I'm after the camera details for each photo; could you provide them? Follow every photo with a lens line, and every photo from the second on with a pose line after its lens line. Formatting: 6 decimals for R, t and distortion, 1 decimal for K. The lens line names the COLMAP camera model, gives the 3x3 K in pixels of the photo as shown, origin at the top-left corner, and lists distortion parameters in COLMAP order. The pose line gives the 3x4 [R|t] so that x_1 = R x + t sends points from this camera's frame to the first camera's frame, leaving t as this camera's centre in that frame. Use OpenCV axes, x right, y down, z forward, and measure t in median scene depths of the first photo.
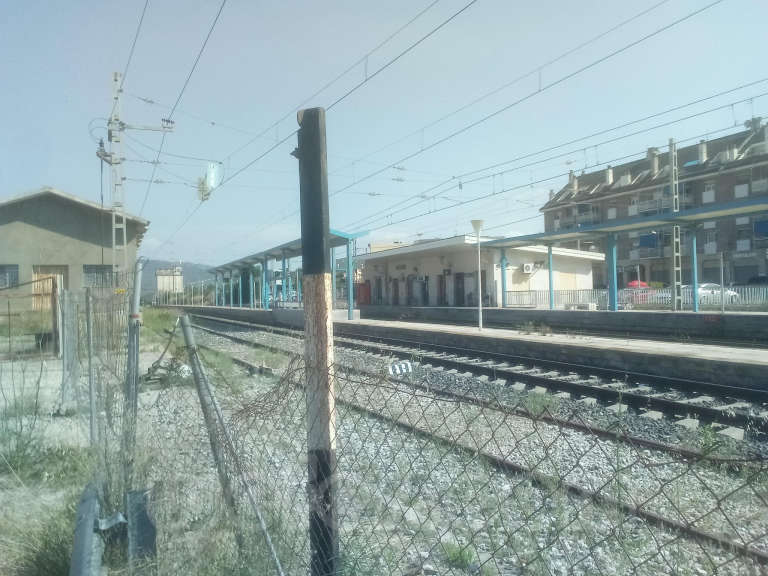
lens RADIAL K [[605.7, 0, 398.0], [0, 605.7, 288.6], [0, 0, 1]] dist [0.113870, -0.169195]
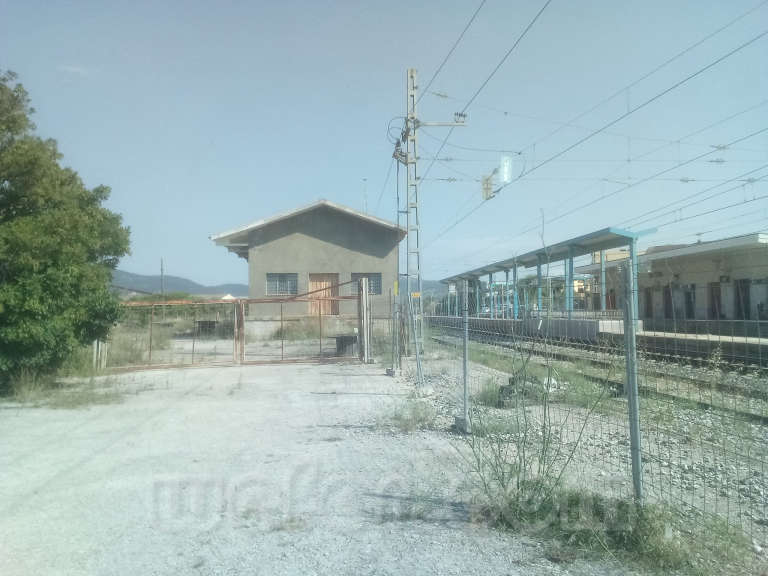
lens RADIAL K [[605.7, 0, 398.0], [0, 605.7, 288.6], [0, 0, 1]] dist [0.113870, -0.169195]
pose [[0.945531, -0.002831, -0.325520, -0.081687], [-0.003967, 0.999788, -0.020218, 0.006696], [0.325508, 0.020408, 0.945319, 0.045698]]
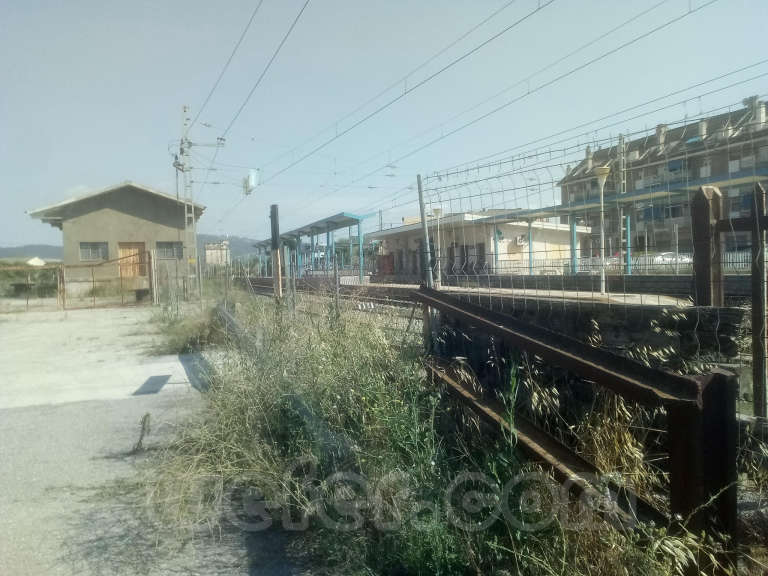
lens RADIAL K [[605.7, 0, 398.0], [0, 605.7, 288.6], [0, 0, 1]] dist [0.113870, -0.169195]
pose [[0.997585, -0.004577, -0.069308, 0.062793], [0.007734, 0.998941, 0.045347, 0.003736], [0.069028, -0.045773, 0.996564, -0.193387]]
